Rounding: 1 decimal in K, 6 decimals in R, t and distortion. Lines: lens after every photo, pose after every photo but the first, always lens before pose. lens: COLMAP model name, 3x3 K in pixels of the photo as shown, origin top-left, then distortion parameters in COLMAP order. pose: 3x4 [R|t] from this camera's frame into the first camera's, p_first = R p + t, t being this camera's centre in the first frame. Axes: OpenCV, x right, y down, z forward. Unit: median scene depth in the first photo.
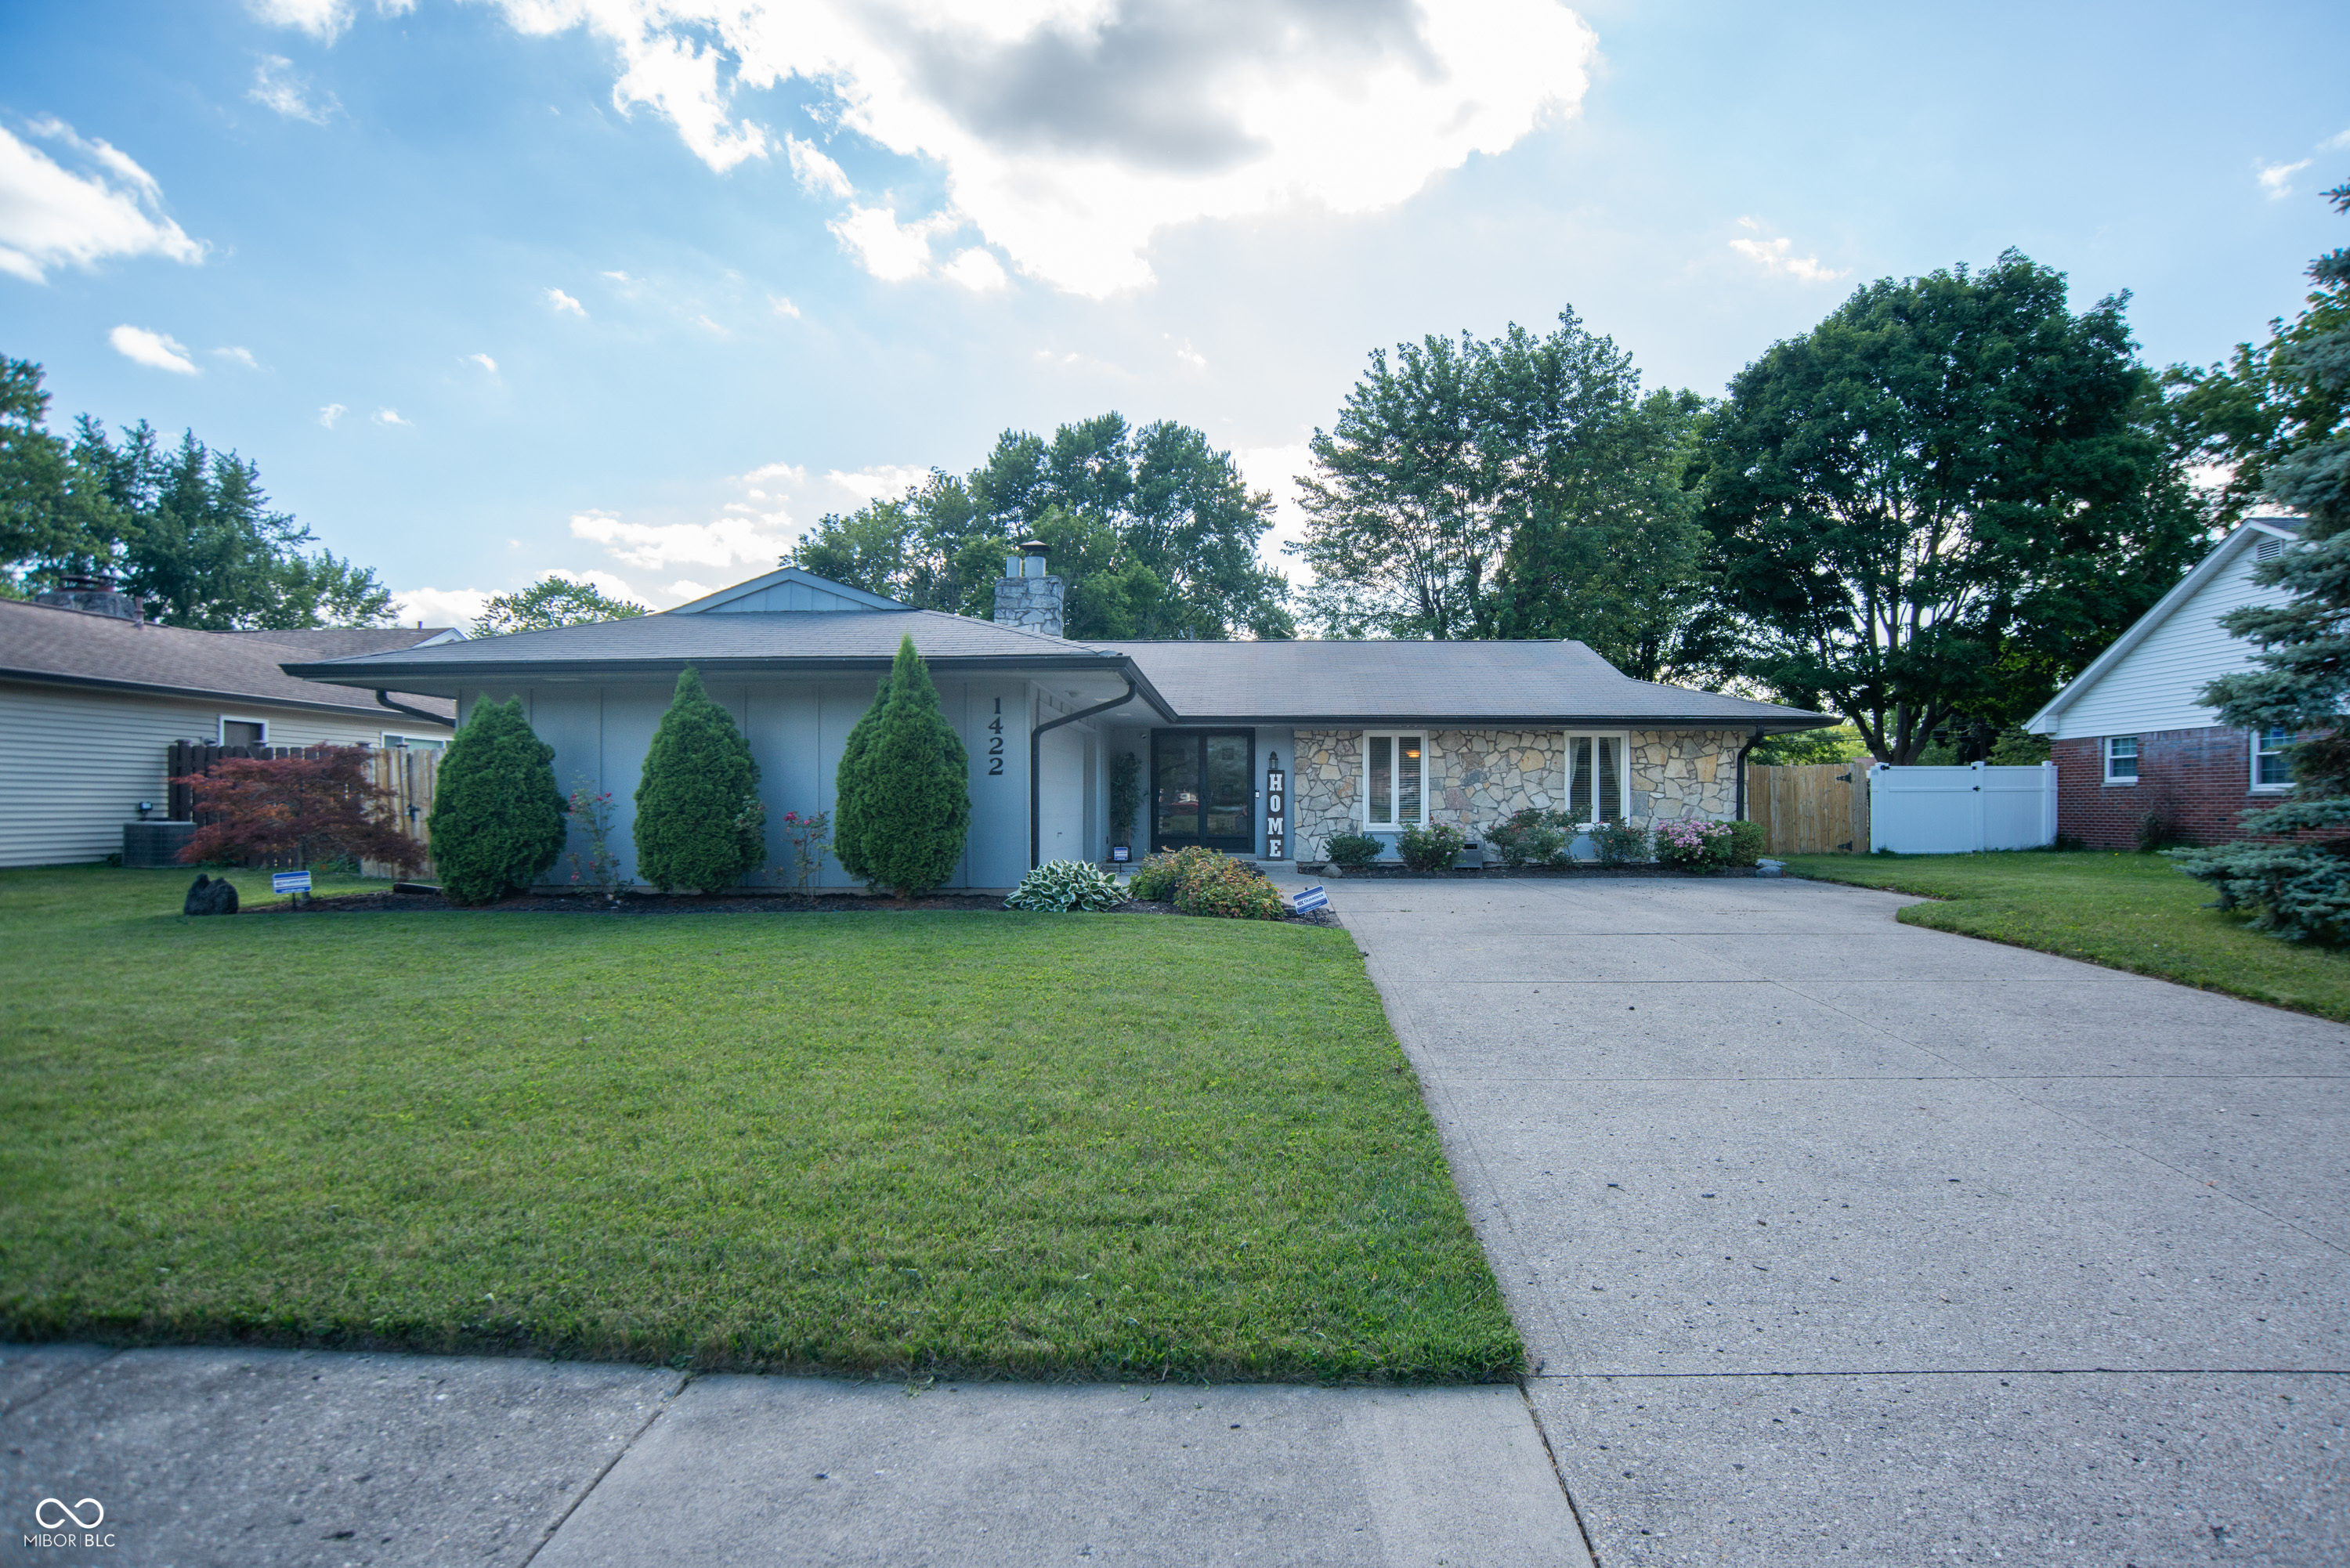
lens RADIAL K [[1227.1, 0, 1186.8], [0, 1227.1, 814.4], [0, 0, 1]] dist [-0.099426, 0.059838]
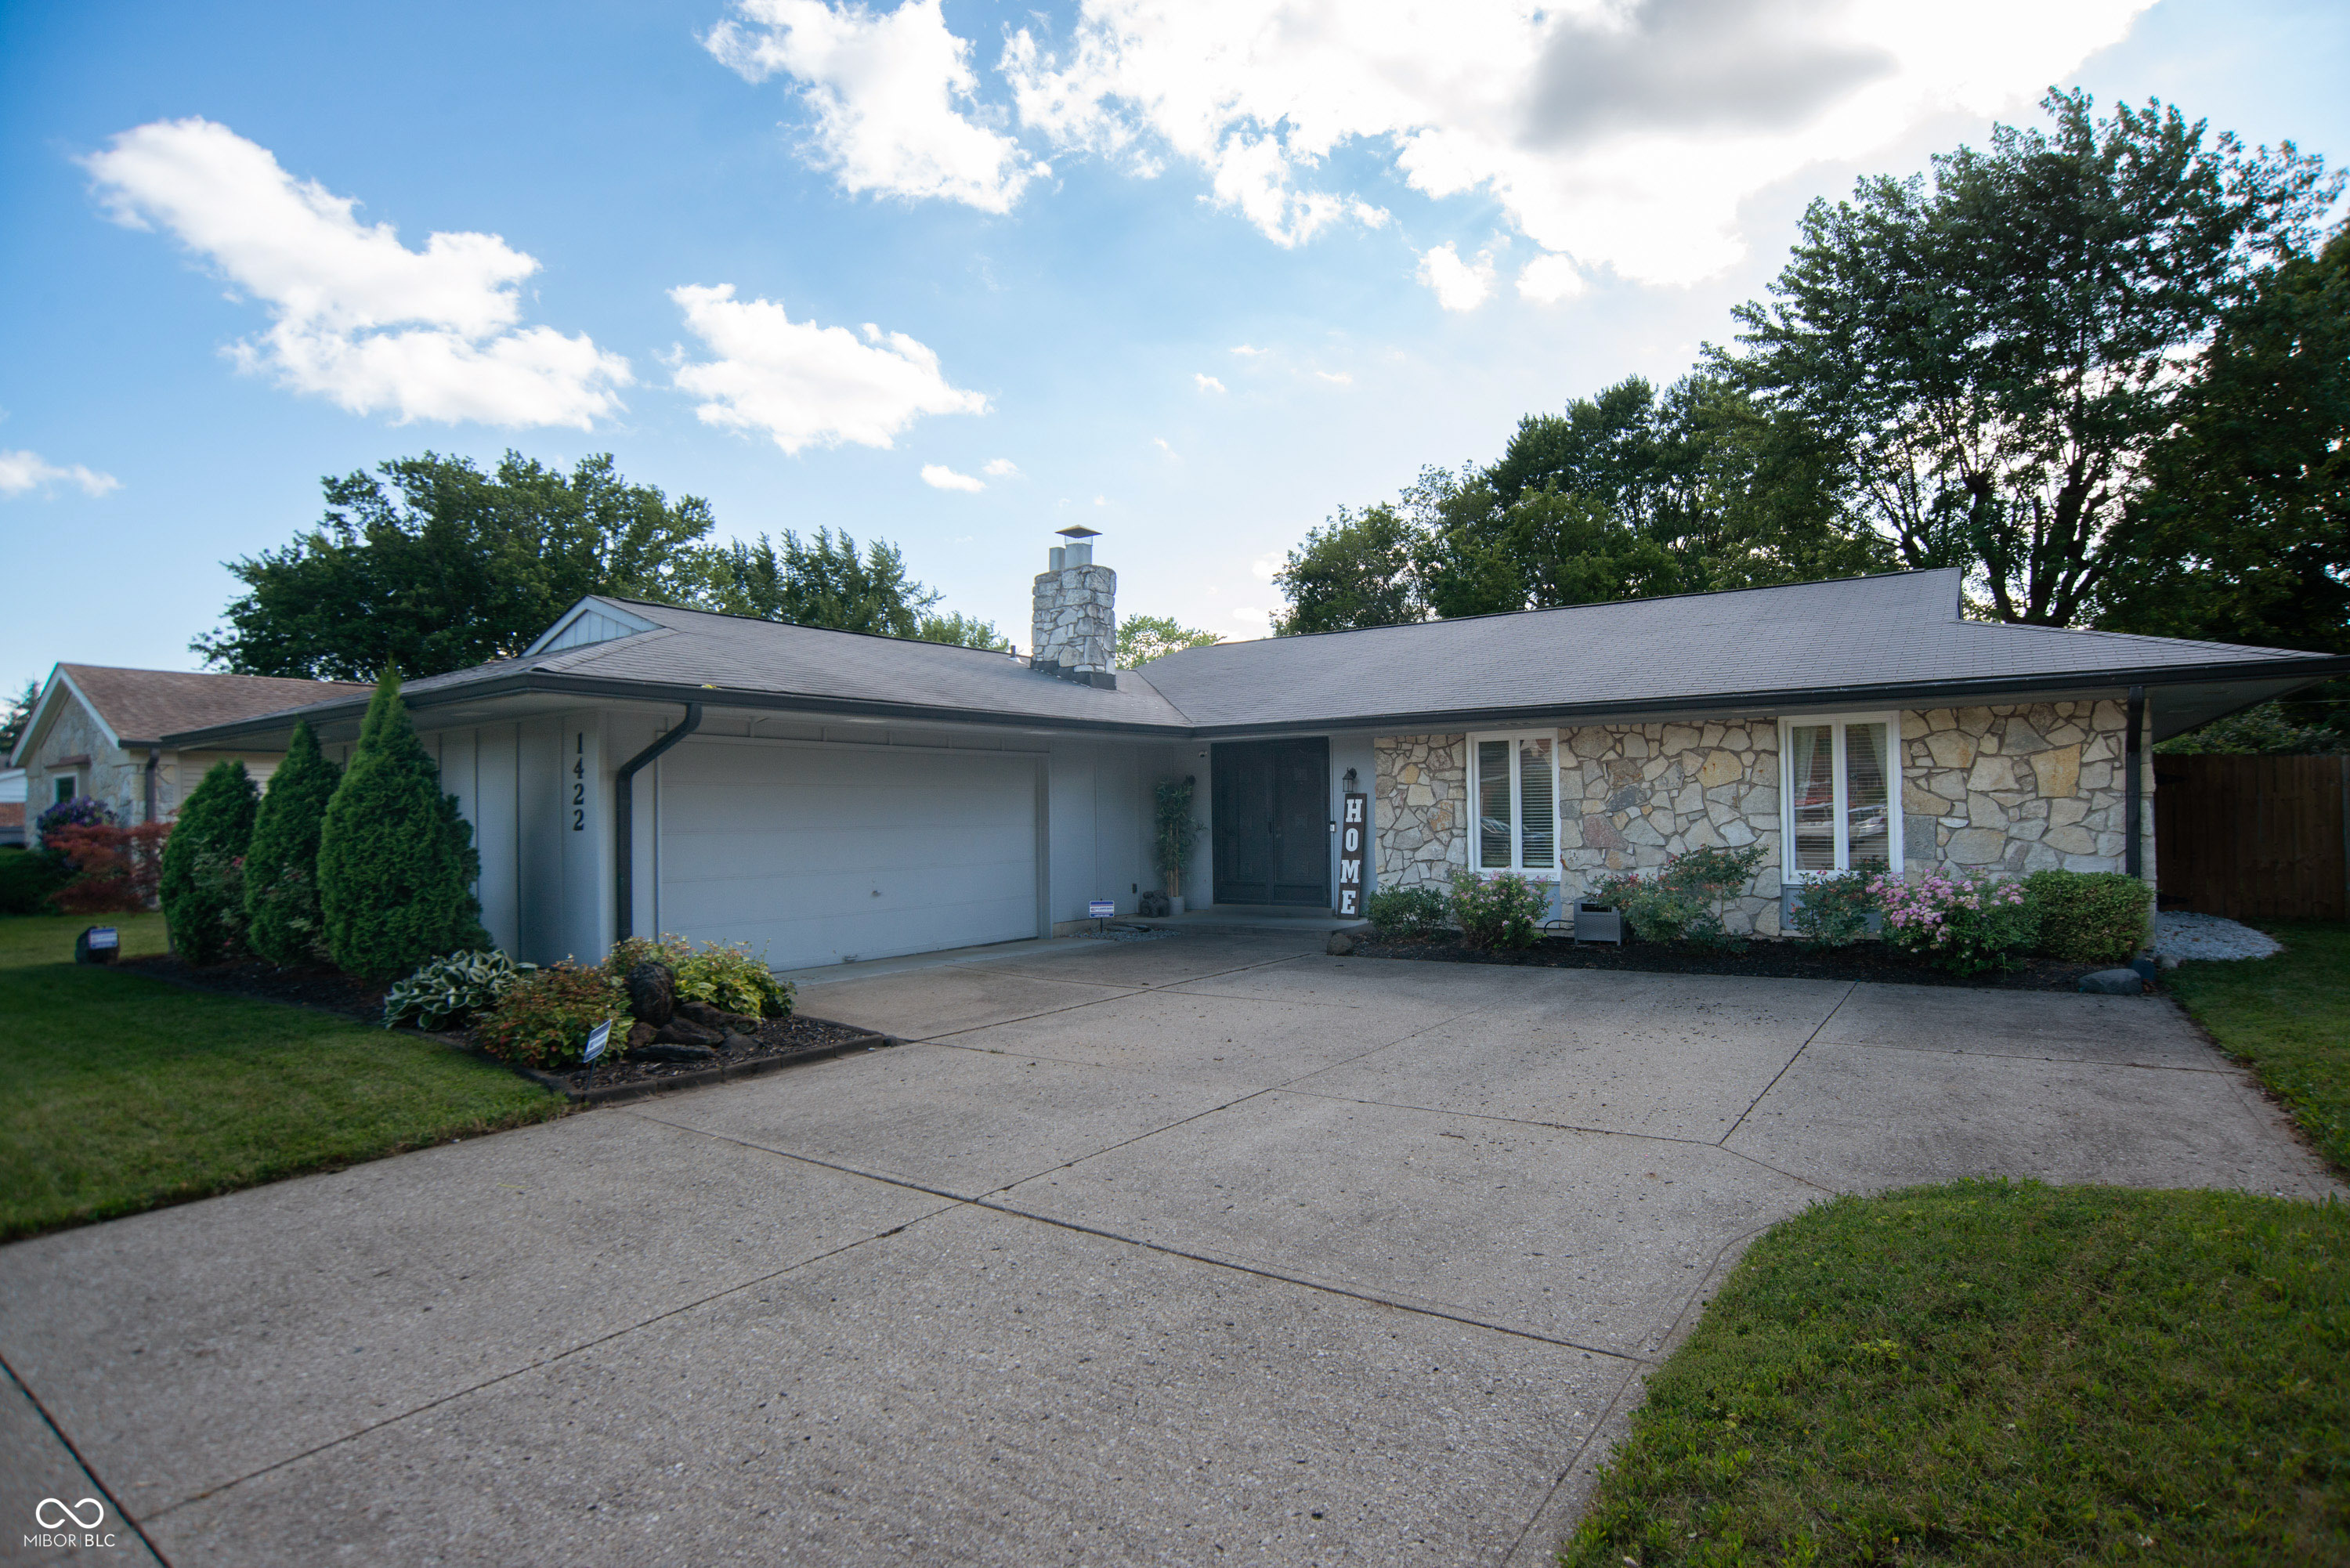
lens RADIAL K [[1185.5, 0, 1213.2], [0, 1185.5, 800.2], [0, 0, 1]] dist [-0.105294, 0.068808]
pose [[0.856228, -0.020826, -0.516179, 0.361326], [0.013310, 0.999745, -0.018257, -0.020581], [0.516427, 0.008762, 0.856286, 0.358100]]
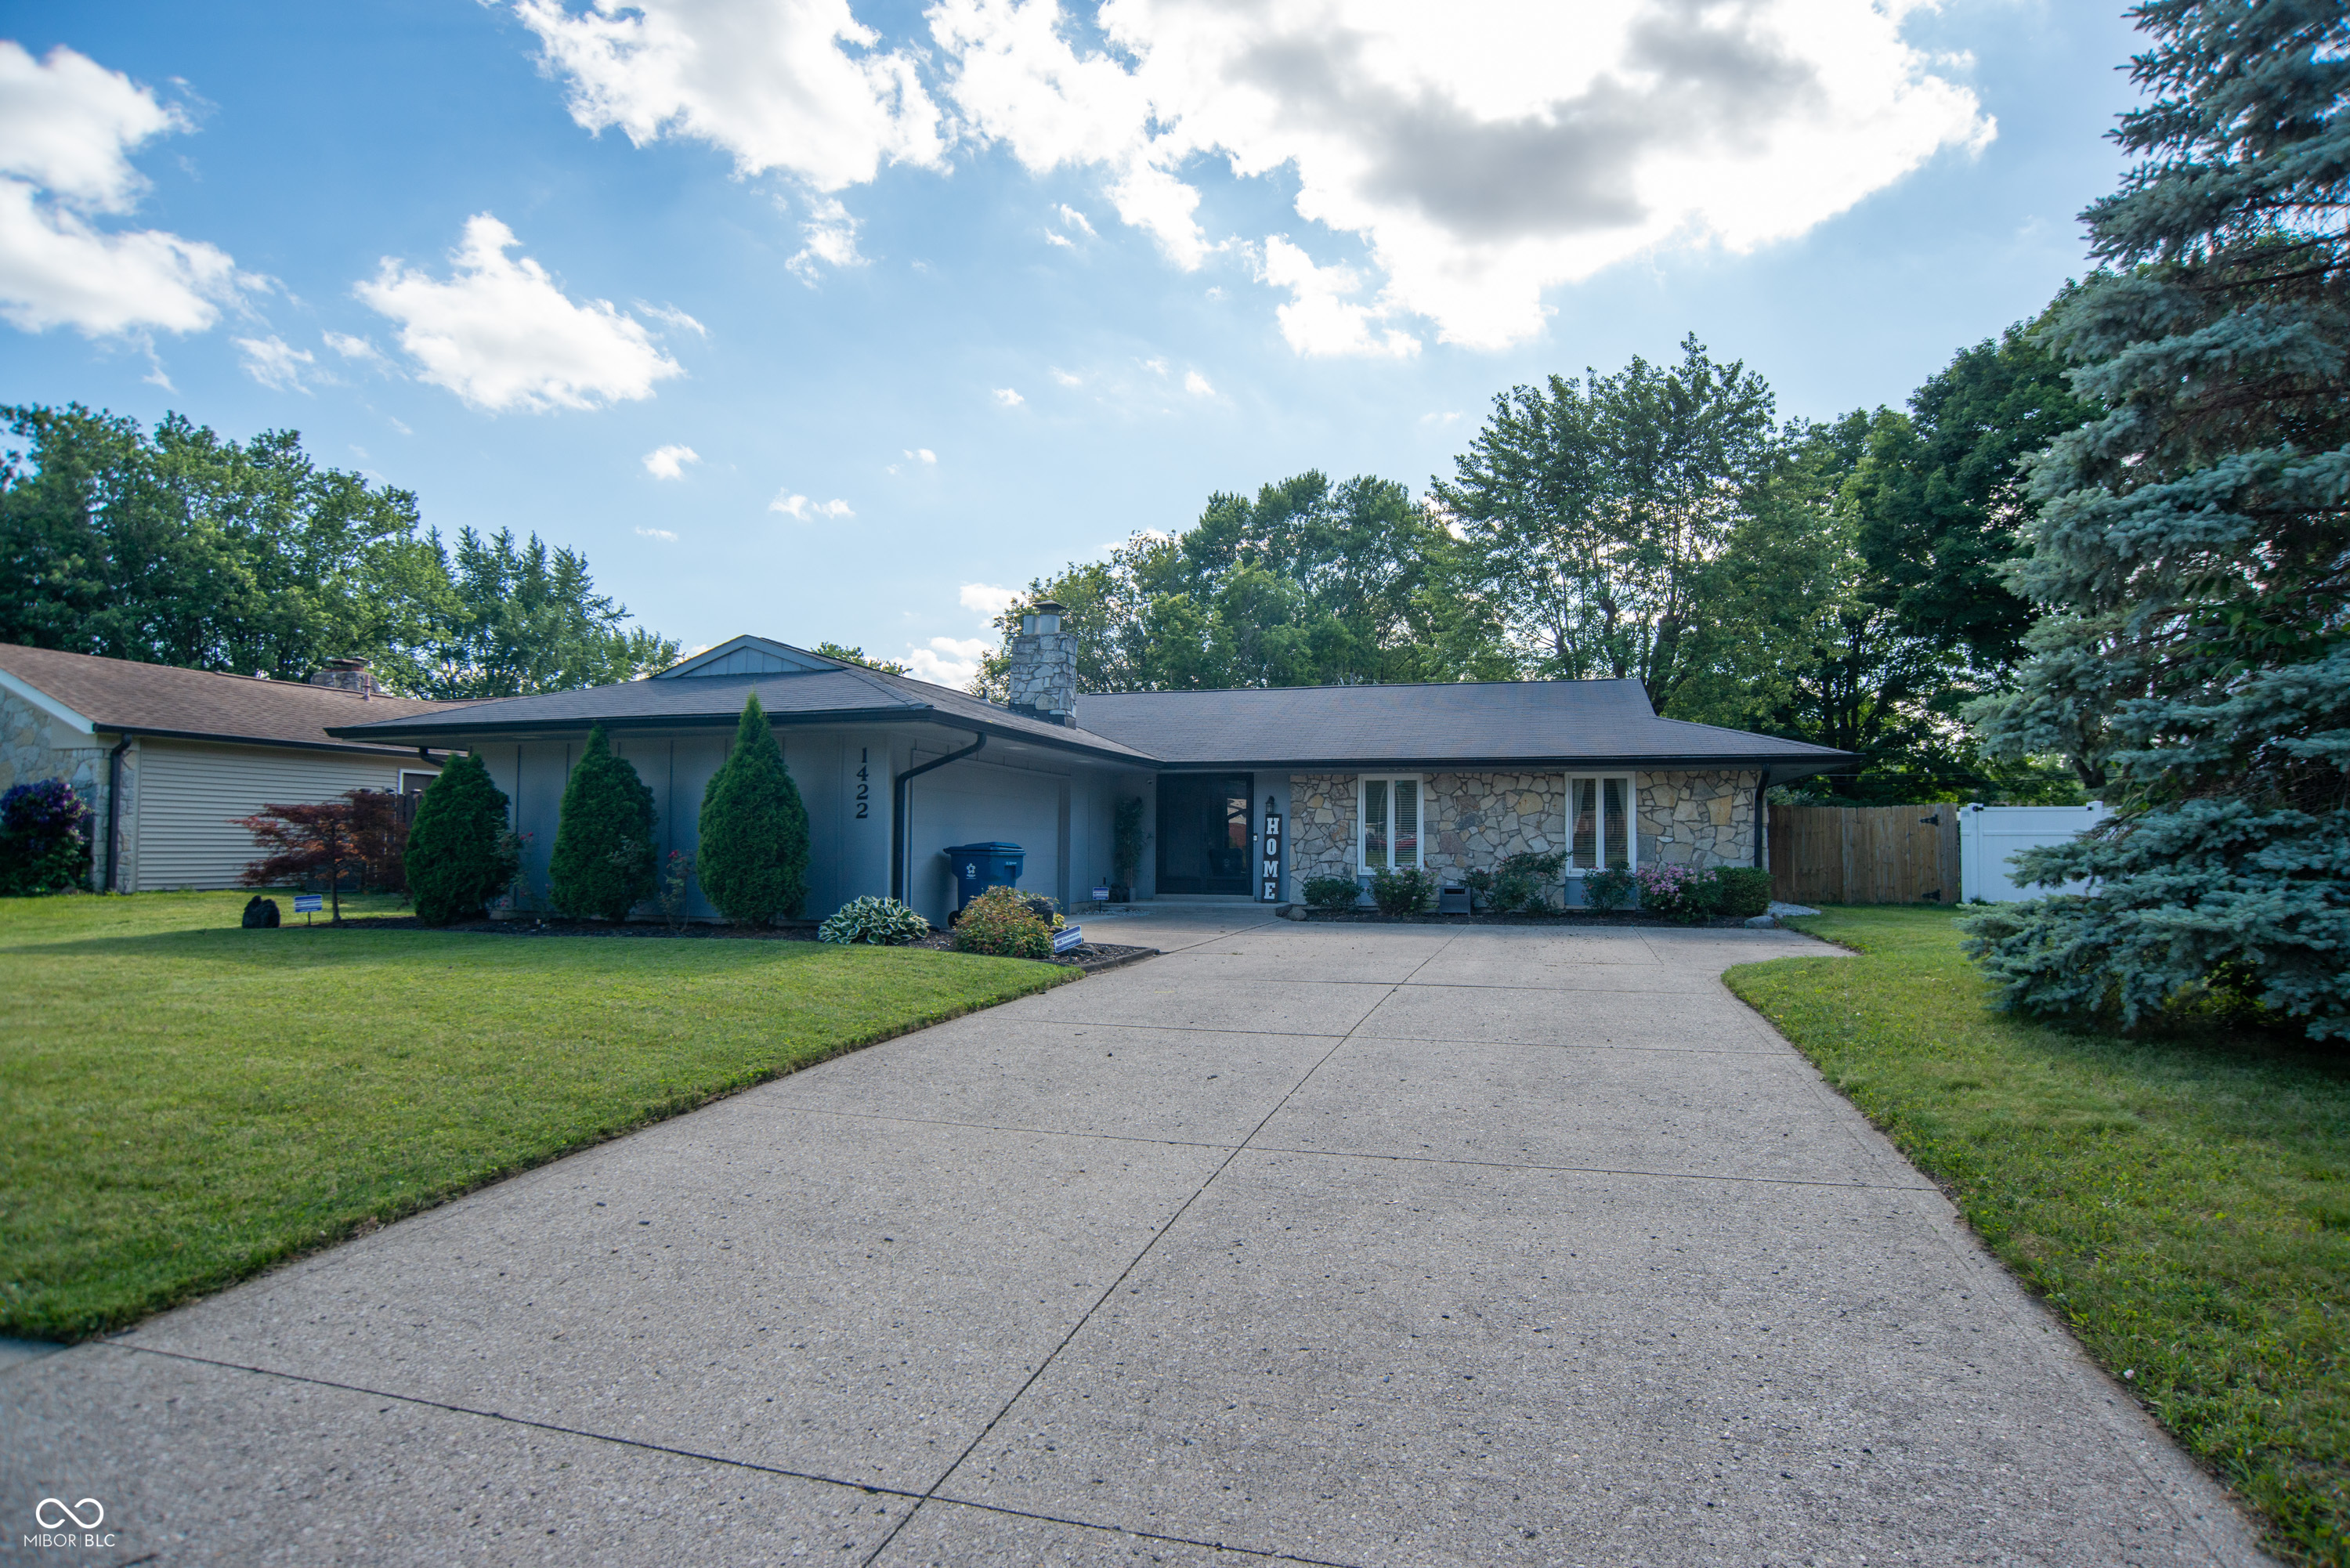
lens RADIAL K [[1189.8, 0, 1198.7], [0, 1189.8, 804.4], [0, 0, 1]] dist [-0.092093, 0.052793]
pose [[0.974325, -0.003092, -0.225126, 0.234567], [-0.006995, 0.999007, -0.043996, -0.000131], [0.225039, 0.044441, 0.973336, 0.023925]]
